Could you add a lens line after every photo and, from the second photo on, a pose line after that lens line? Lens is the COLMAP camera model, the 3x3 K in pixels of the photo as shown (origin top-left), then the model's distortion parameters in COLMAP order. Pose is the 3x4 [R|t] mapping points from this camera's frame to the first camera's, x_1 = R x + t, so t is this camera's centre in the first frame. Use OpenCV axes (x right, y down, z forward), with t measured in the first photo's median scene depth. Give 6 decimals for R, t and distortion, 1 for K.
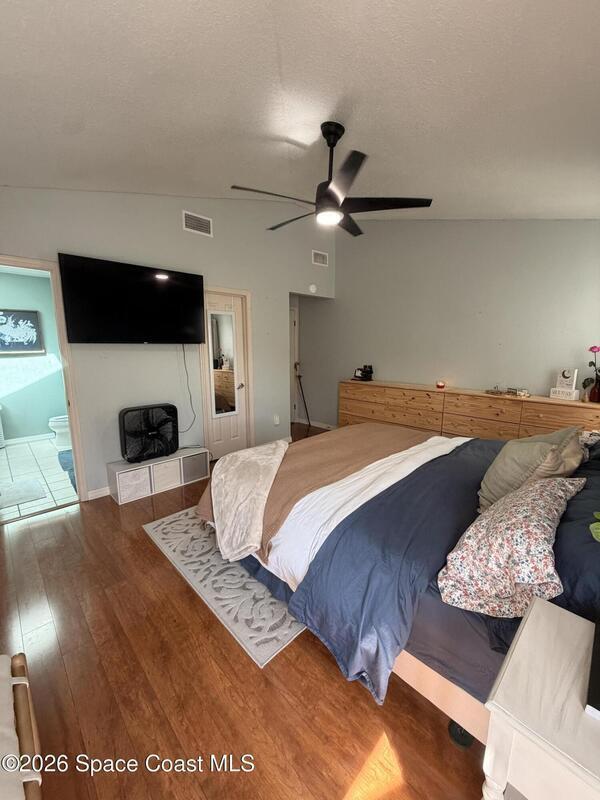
lens RADIAL K [[318.7, 0, 300.0], [0, 318.7, 400.0], [0, 0, 1]] dist [0.000887, 0.000096]
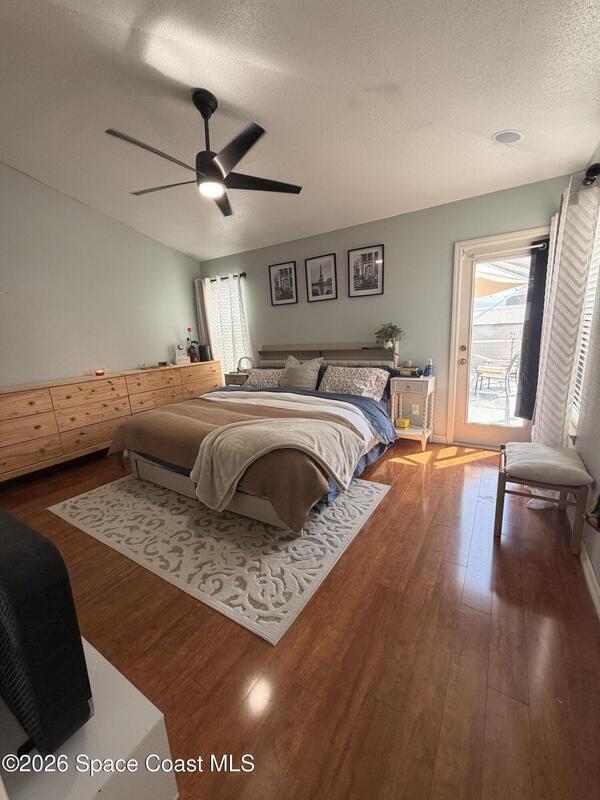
lens RADIAL K [[318.6, 0, 301.9], [0, 318.6, 397.2], [0, 0, 1]] dist [0.000870, 0.000136]
pose [[-0.232265, -0.189638, 0.953987, -1.056616], [0.216481, 0.946129, 0.240782, -0.128934], [-0.948256, 0.262445, -0.178699, 1.066584]]
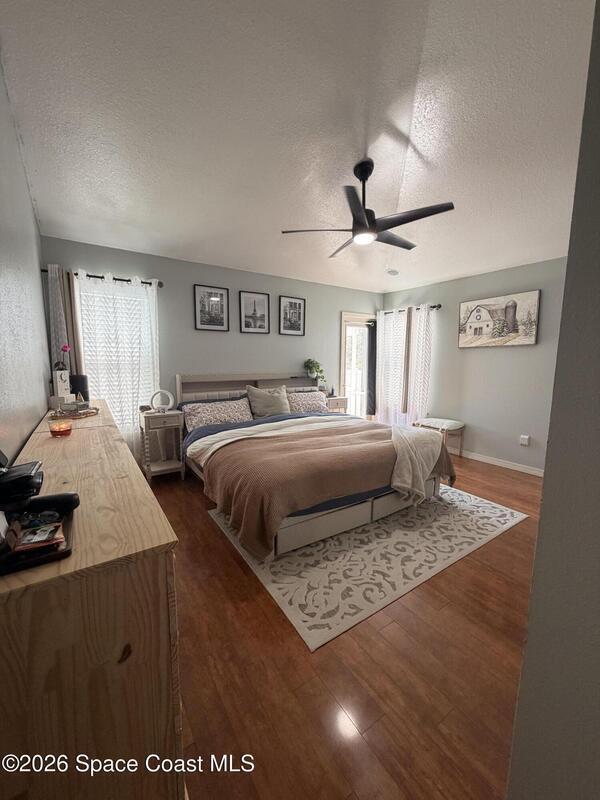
lens RADIAL K [[318.6, 0, 301.9], [0, 318.6, 397.2], [0, 0, 1]] dist [0.000870, 0.000136]
pose [[-0.984016, -0.019511, 0.177008, 0.067303], [0.030069, 0.961504, 0.273142, -0.319763], [-0.175523, 0.274099, -0.945548, 2.269642]]
